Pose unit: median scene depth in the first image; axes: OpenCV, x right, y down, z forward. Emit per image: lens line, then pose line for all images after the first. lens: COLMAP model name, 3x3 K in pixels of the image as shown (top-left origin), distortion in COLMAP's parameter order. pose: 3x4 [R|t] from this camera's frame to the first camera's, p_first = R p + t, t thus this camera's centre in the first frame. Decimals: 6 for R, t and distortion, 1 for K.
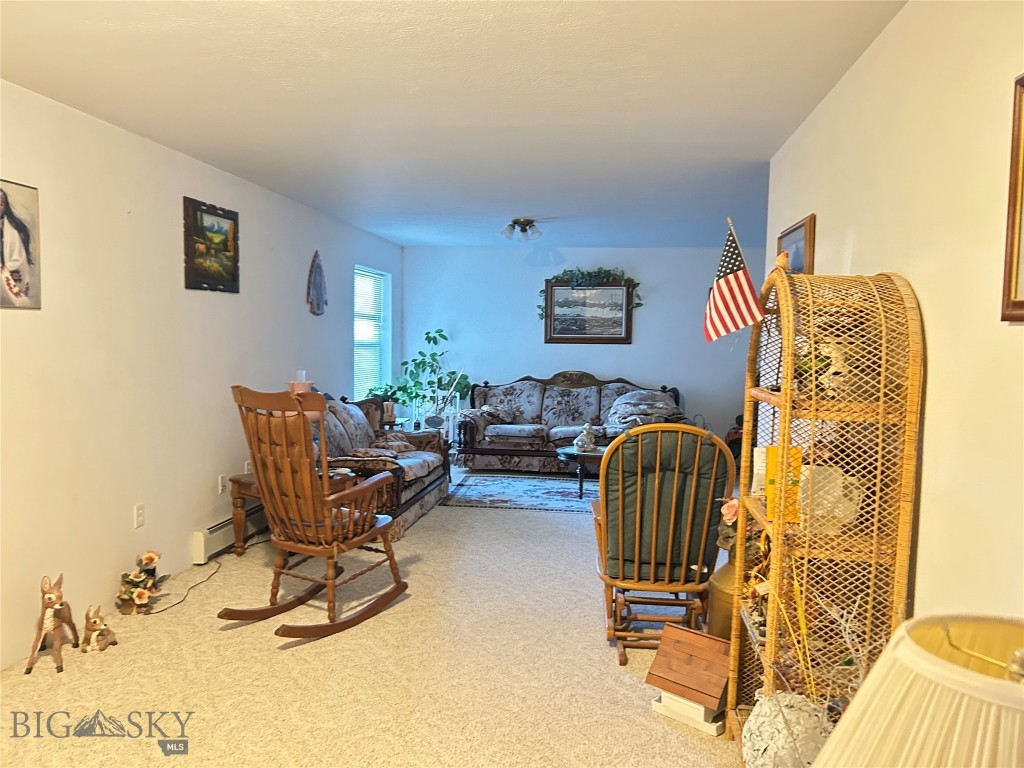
lens RADIAL K [[771.0, 0, 515.5], [0, 771.0, 381.1], [0, 0, 1]] dist [0.076273, -0.007611]
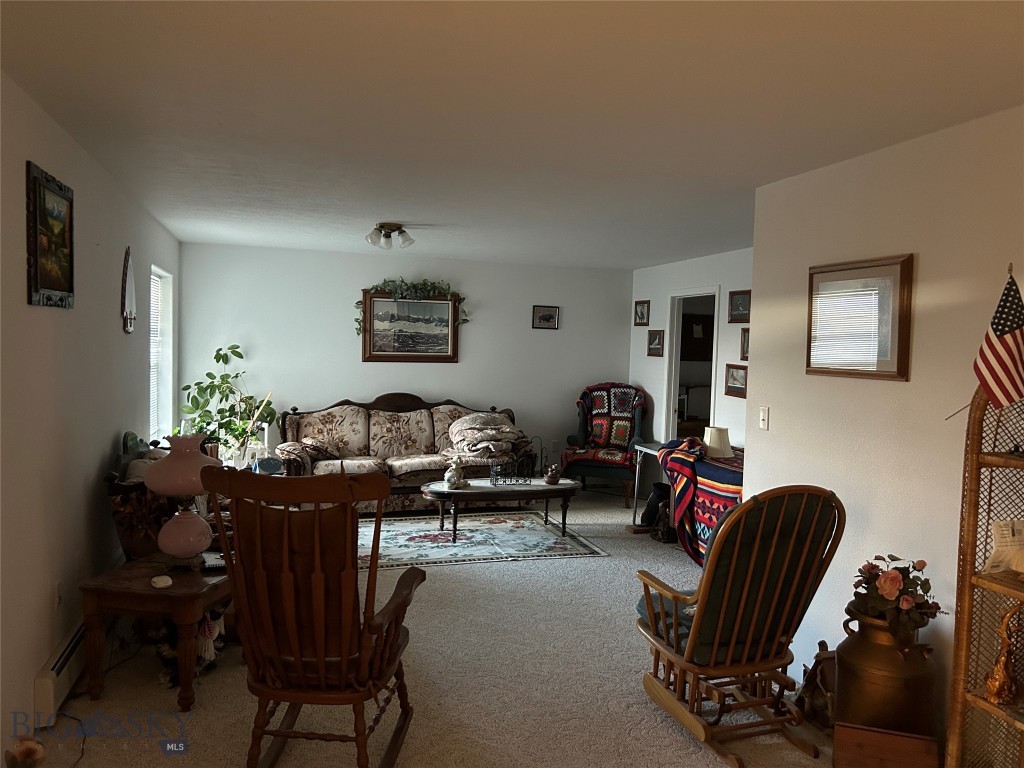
lens RADIAL K [[771.0, 0, 515.5], [0, 771.0, 381.1], [0, 0, 1]] dist [0.076273, -0.007611]
pose [[0.897705, -0.016148, 0.440300, -0.200200], [0.015219, 0.999868, 0.005641, -0.030421], [-0.440333, 0.001637, 0.897833, 0.137074]]
